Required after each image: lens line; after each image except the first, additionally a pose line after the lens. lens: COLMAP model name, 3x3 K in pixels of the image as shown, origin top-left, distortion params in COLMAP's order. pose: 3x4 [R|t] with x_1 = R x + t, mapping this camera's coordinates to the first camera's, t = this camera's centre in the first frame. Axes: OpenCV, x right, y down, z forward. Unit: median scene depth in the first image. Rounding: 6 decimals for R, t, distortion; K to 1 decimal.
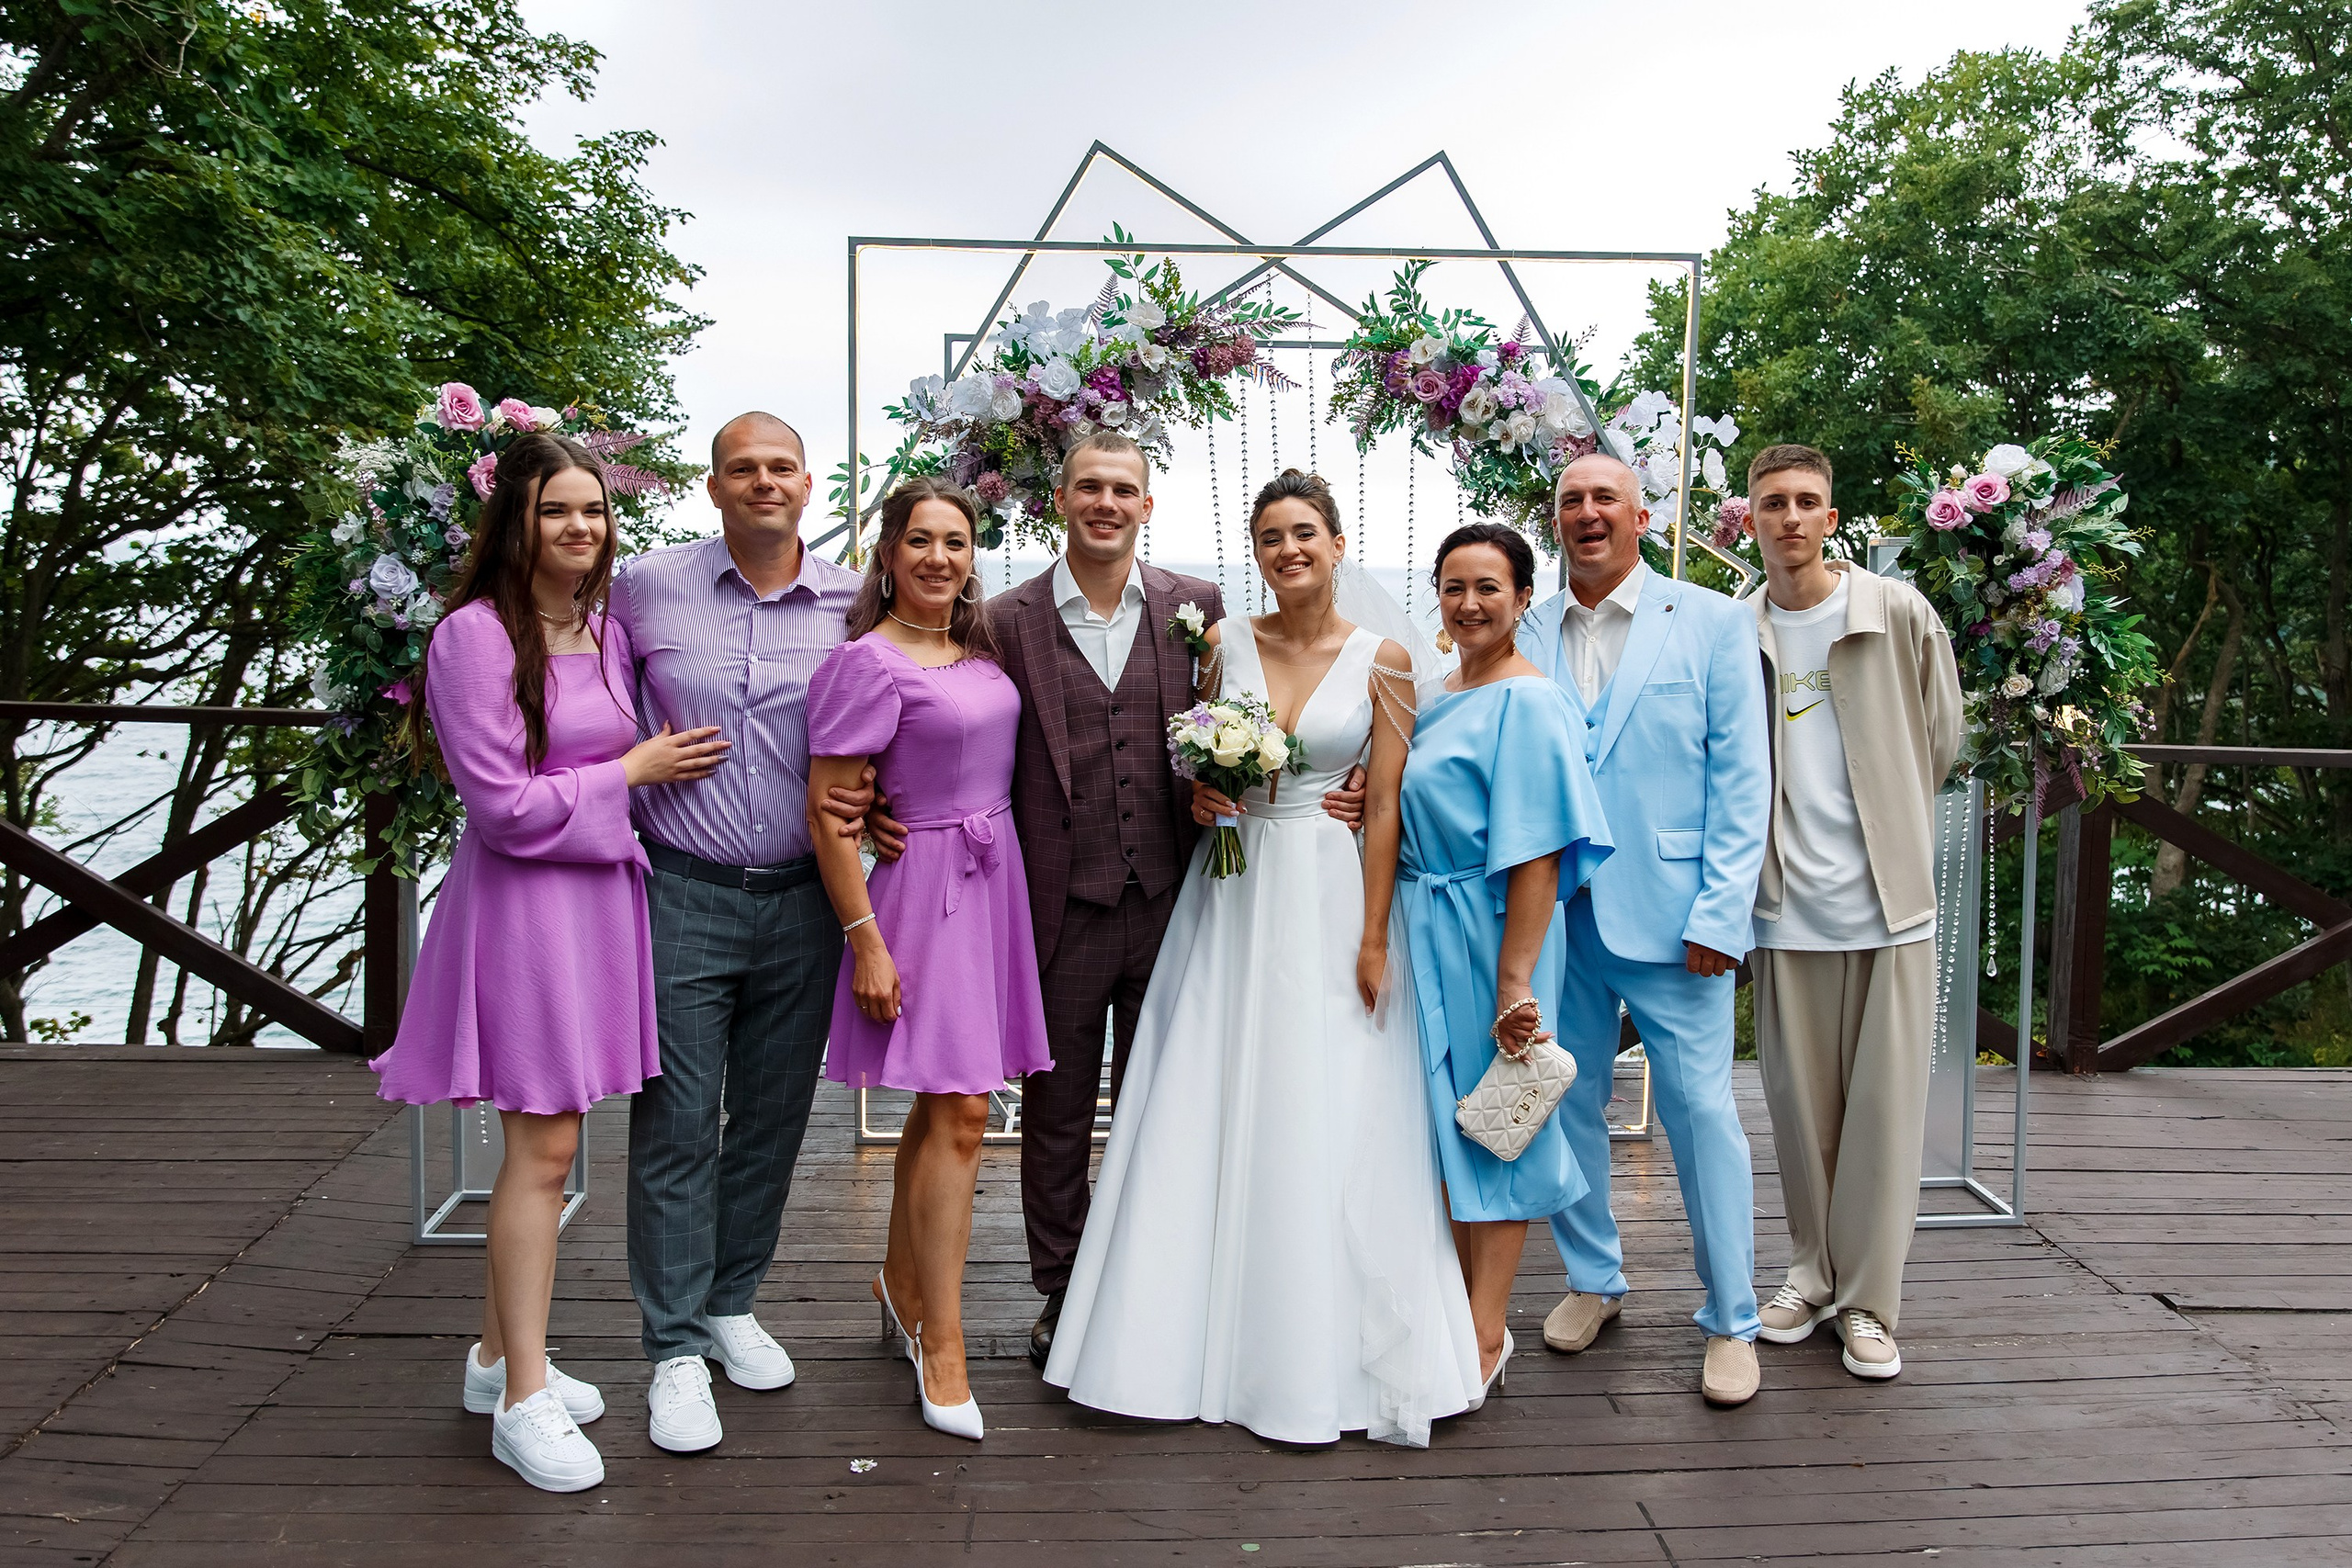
lens RADIAL K [[1982.4, 0, 1220.7], [0, 1982.4, 738.4], [0, 0, 1]] dist [0.002060, -0.014851]
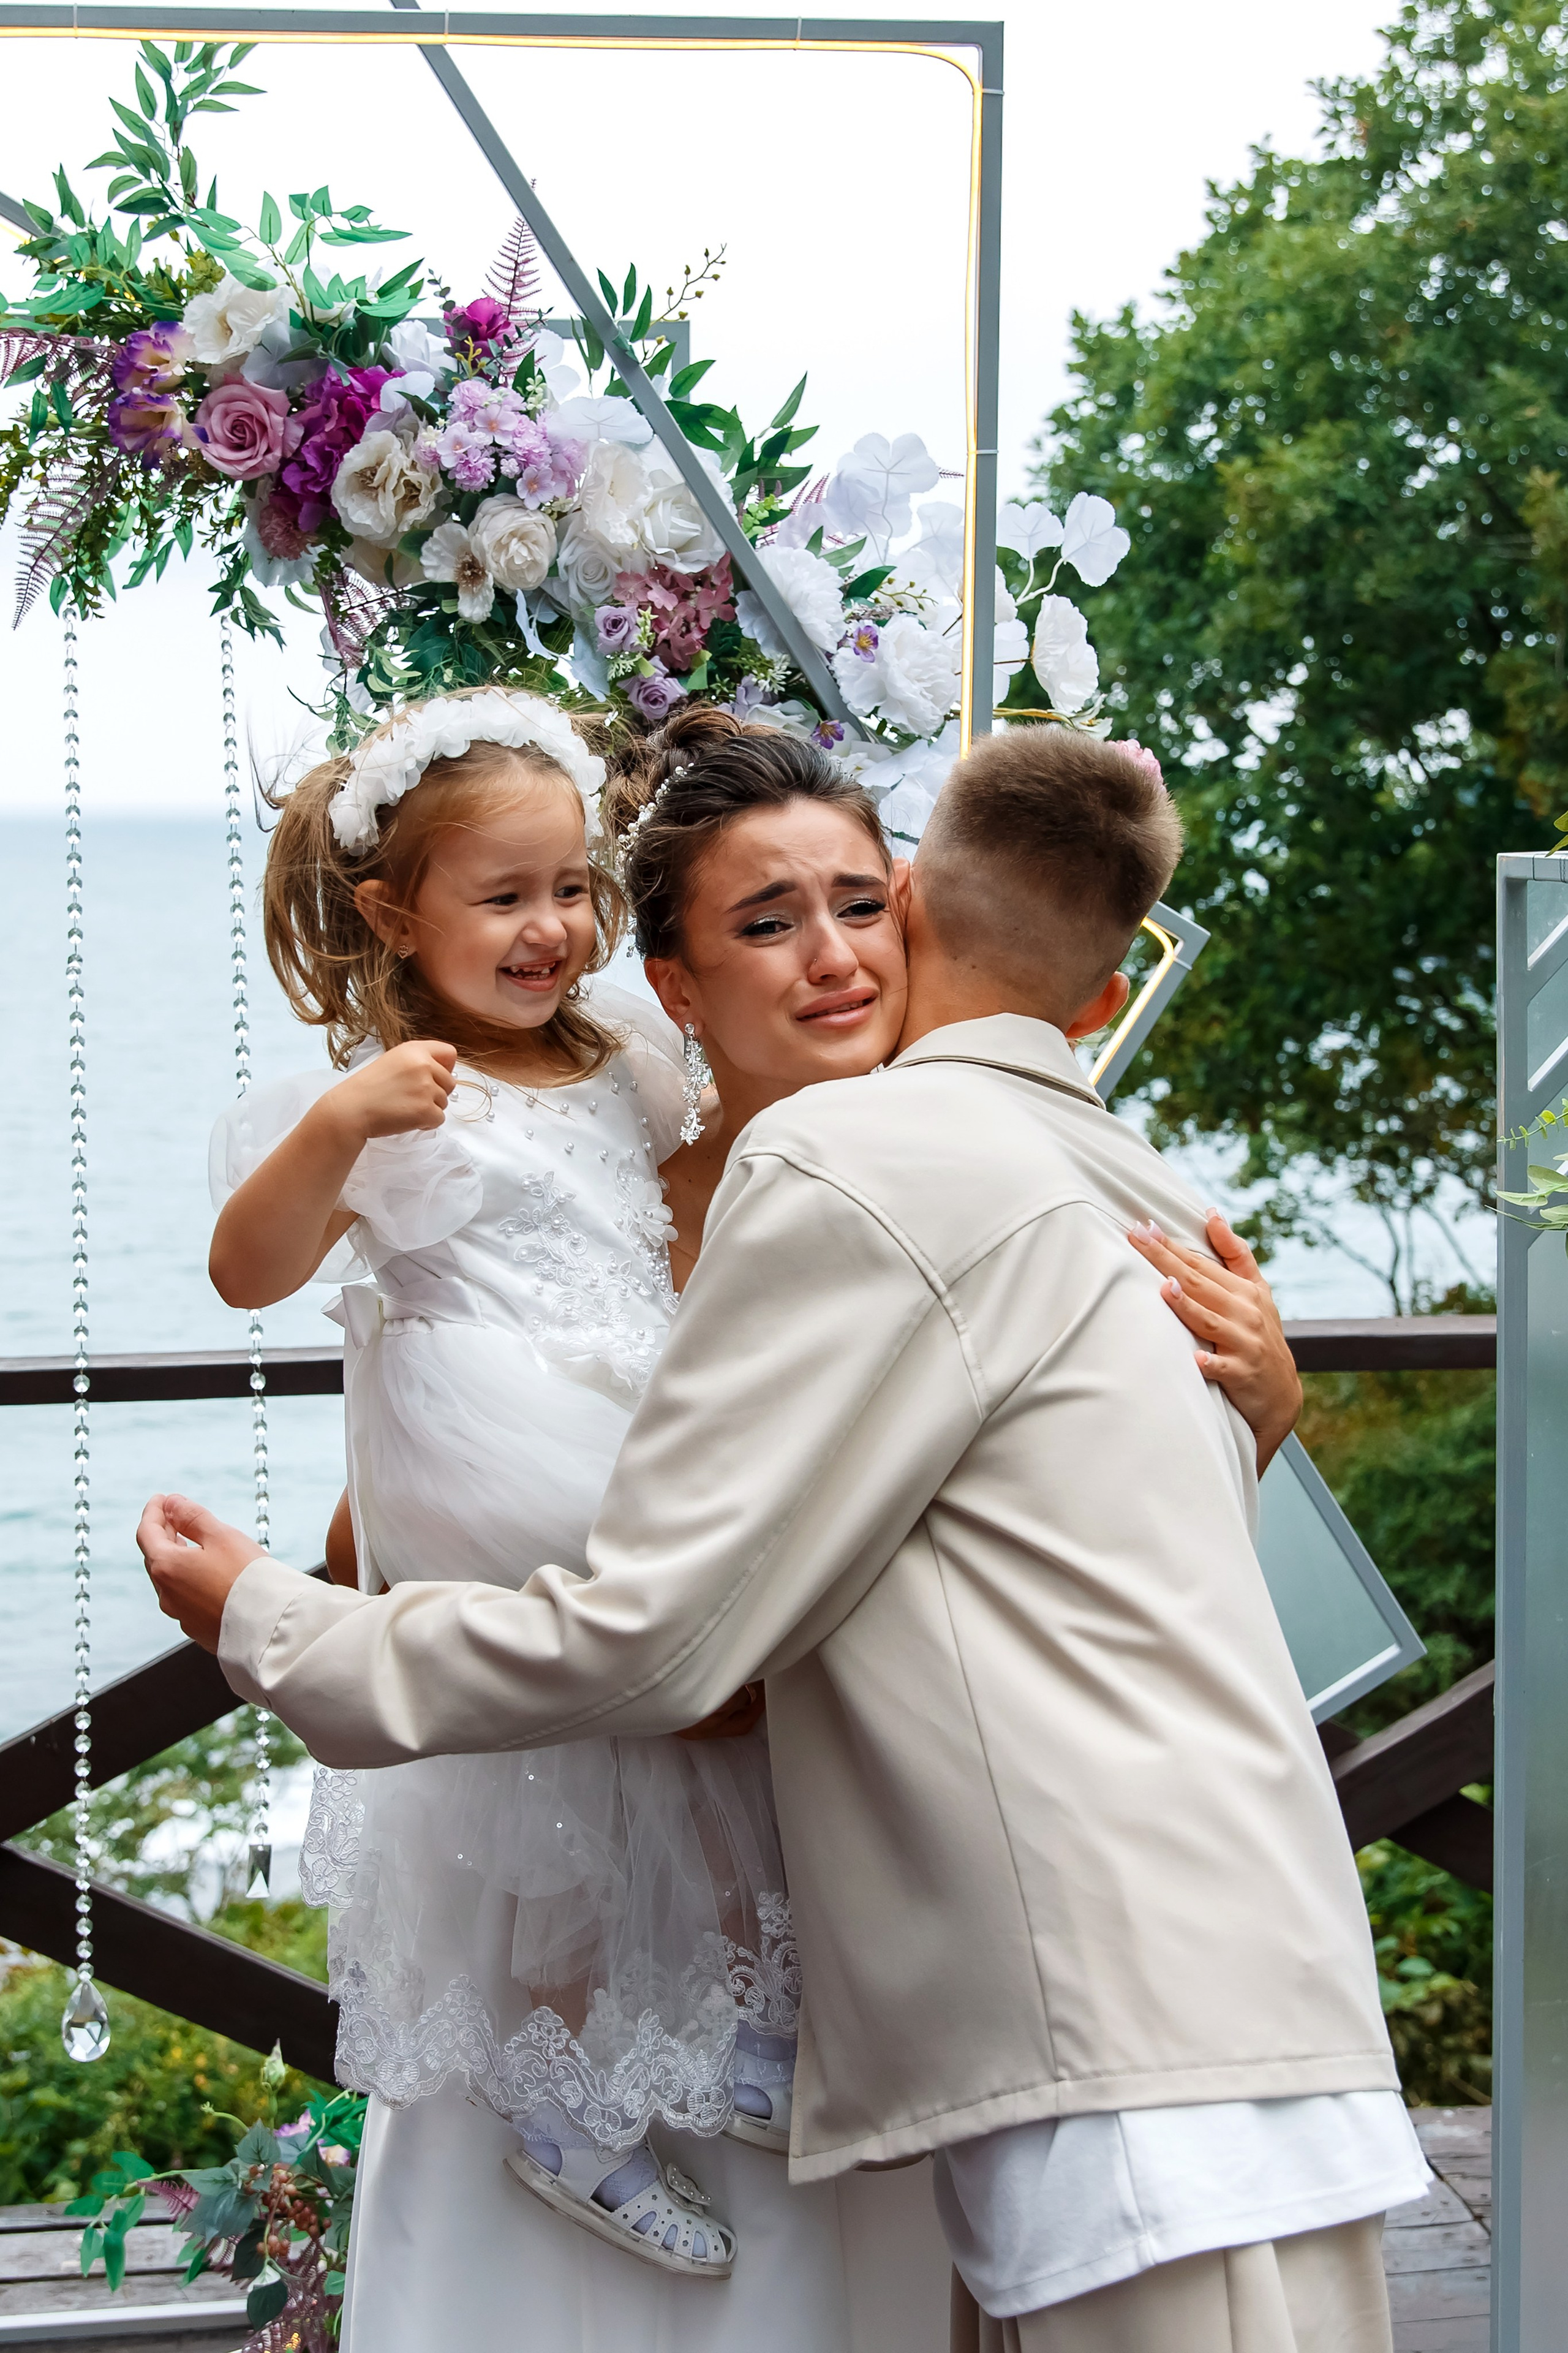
lens RADIAL K [[3095.0, 0, 692.2], [0, 3095.0, 1137.8], [0, 0, 1]] dist [-0.003950, -0.025258]
pose [[0.996845, -0.028916, 0.073915, 0.141074], [0.027356, 0.999383, 0.022032, -0.064463], [-0.074507, -0.019941, 0.997021, 0.457642]]
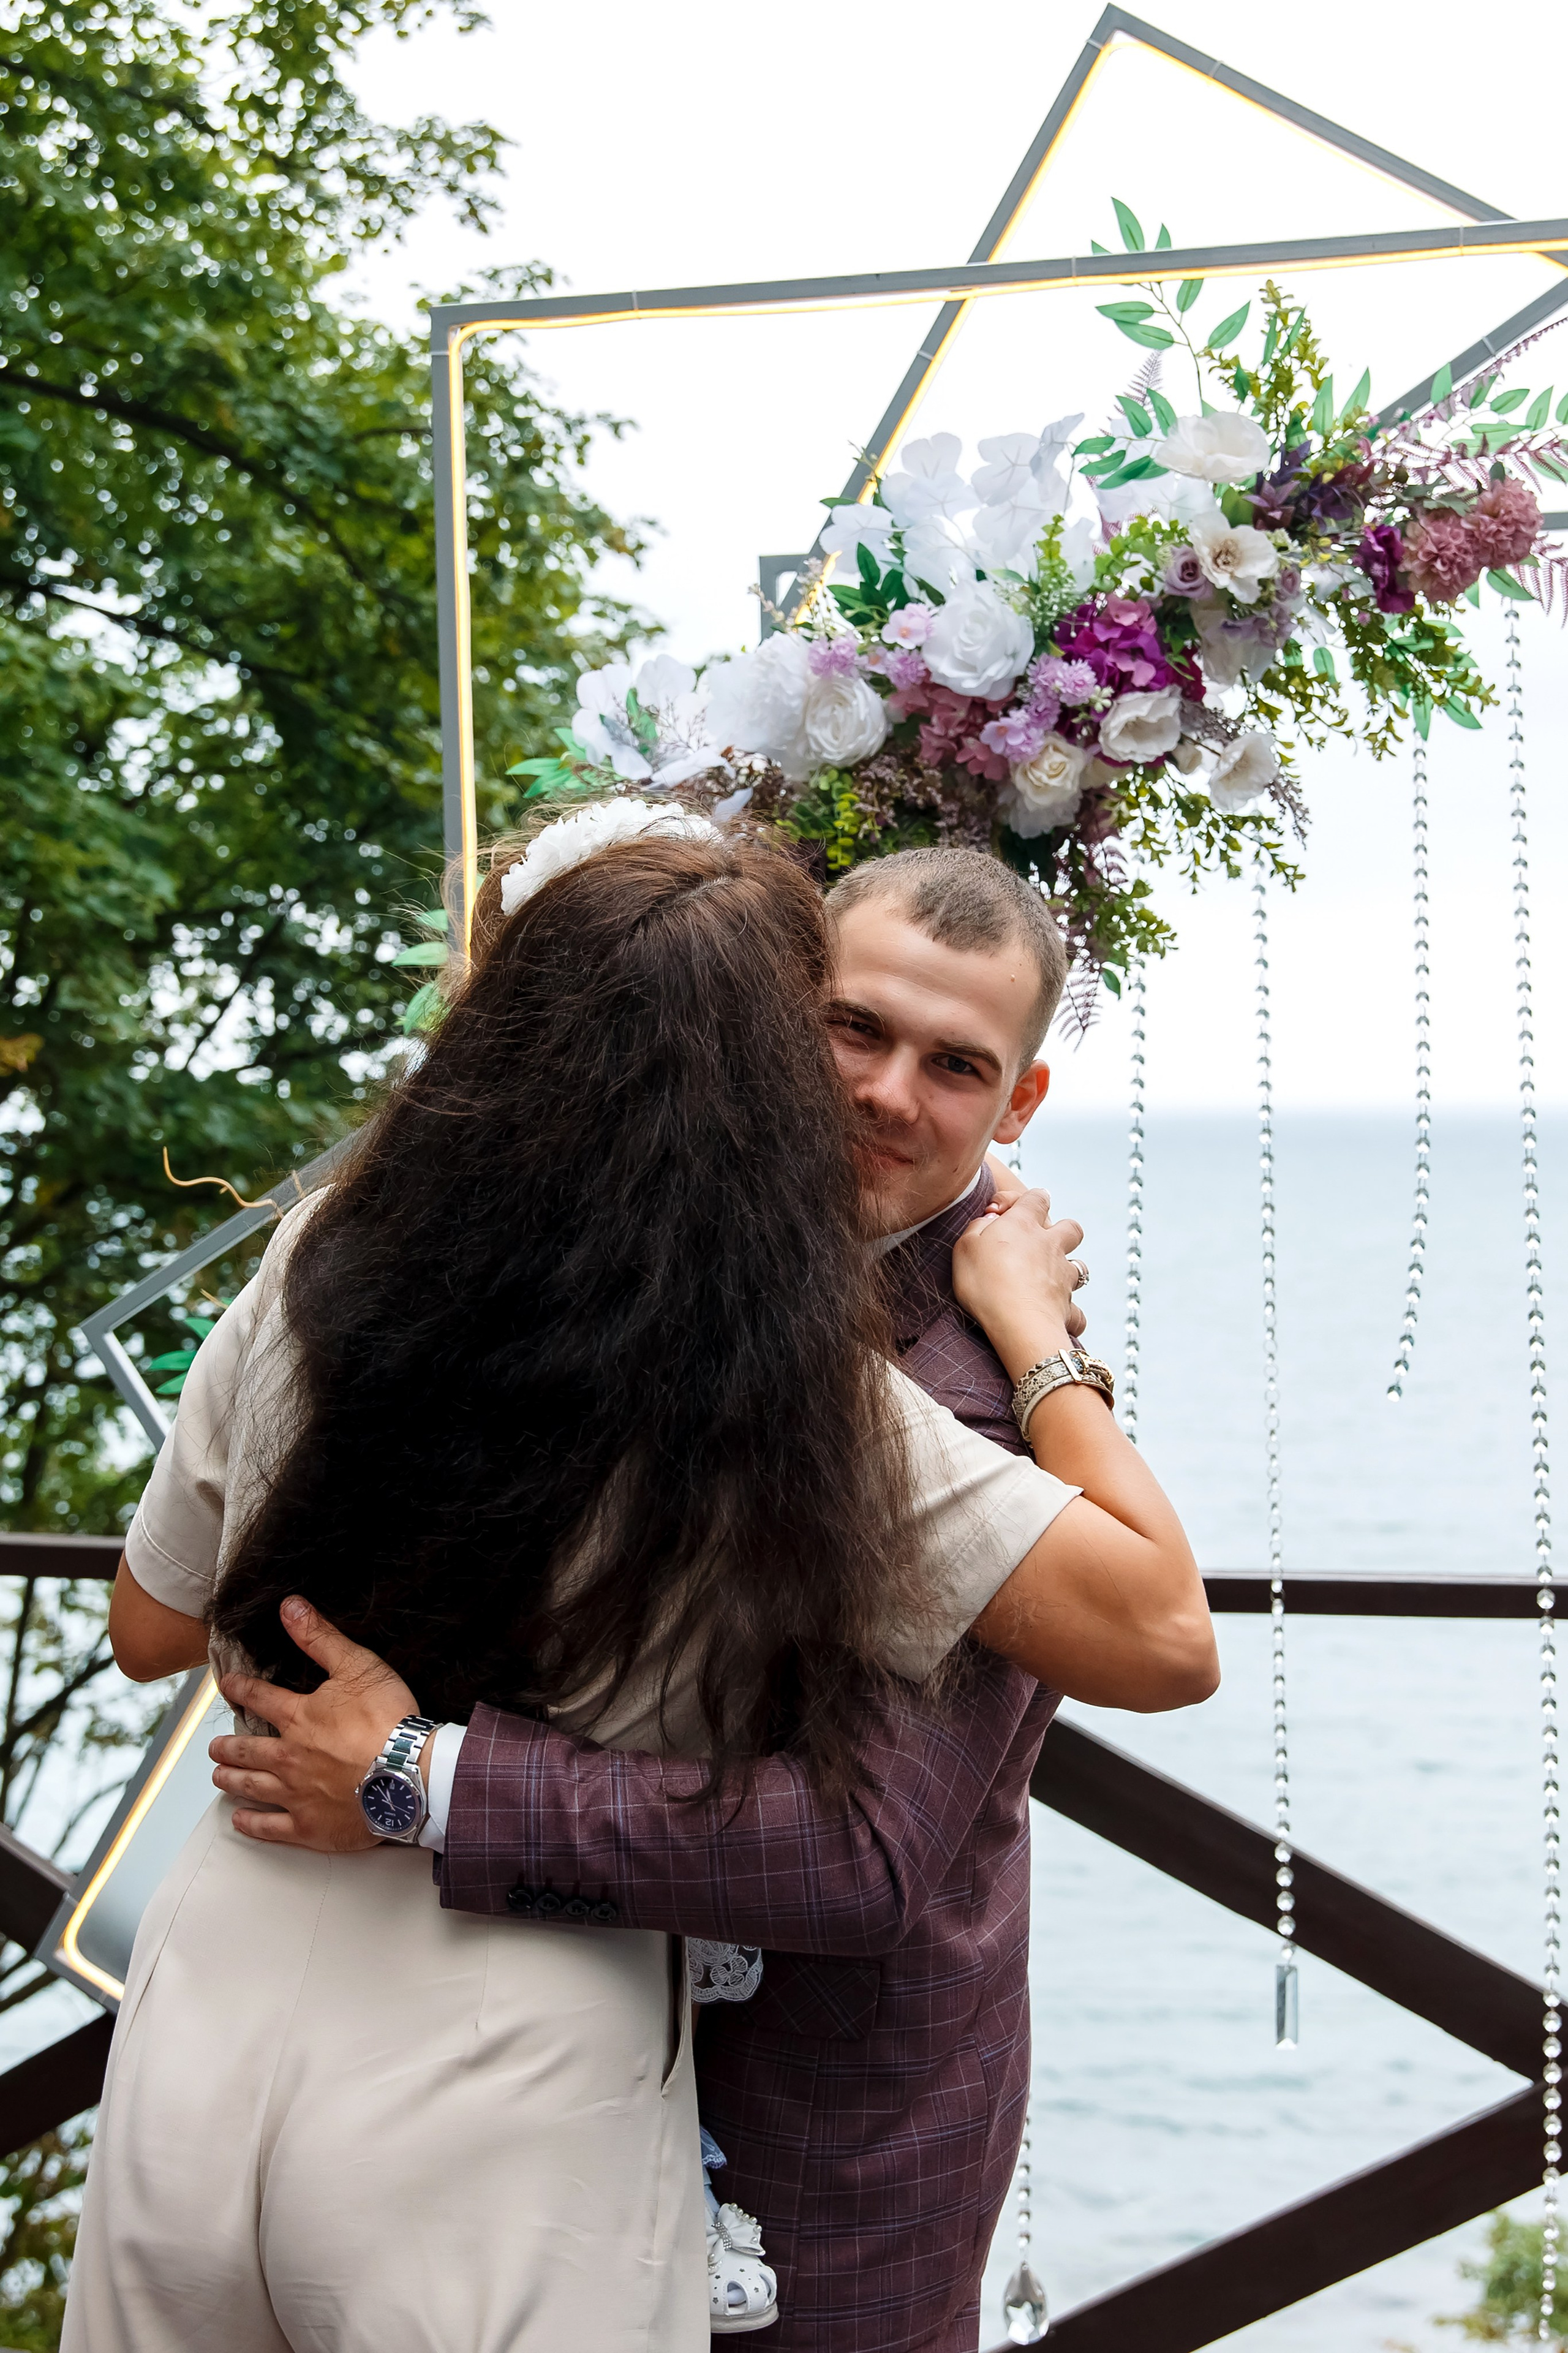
lens RADIAL K [[3631.3, 0, 784.8], [0, 3631.3, 1181.8], [0, 0, 1]] dist [-0.017878, -0.074488]
pose [[0.949910, -0.023487, -0.311640, 0.086480], [0.002089, 0.997627, -0.068822, -0.035231], [0.312517, 0.064723, 0.947705, 0.352749]]
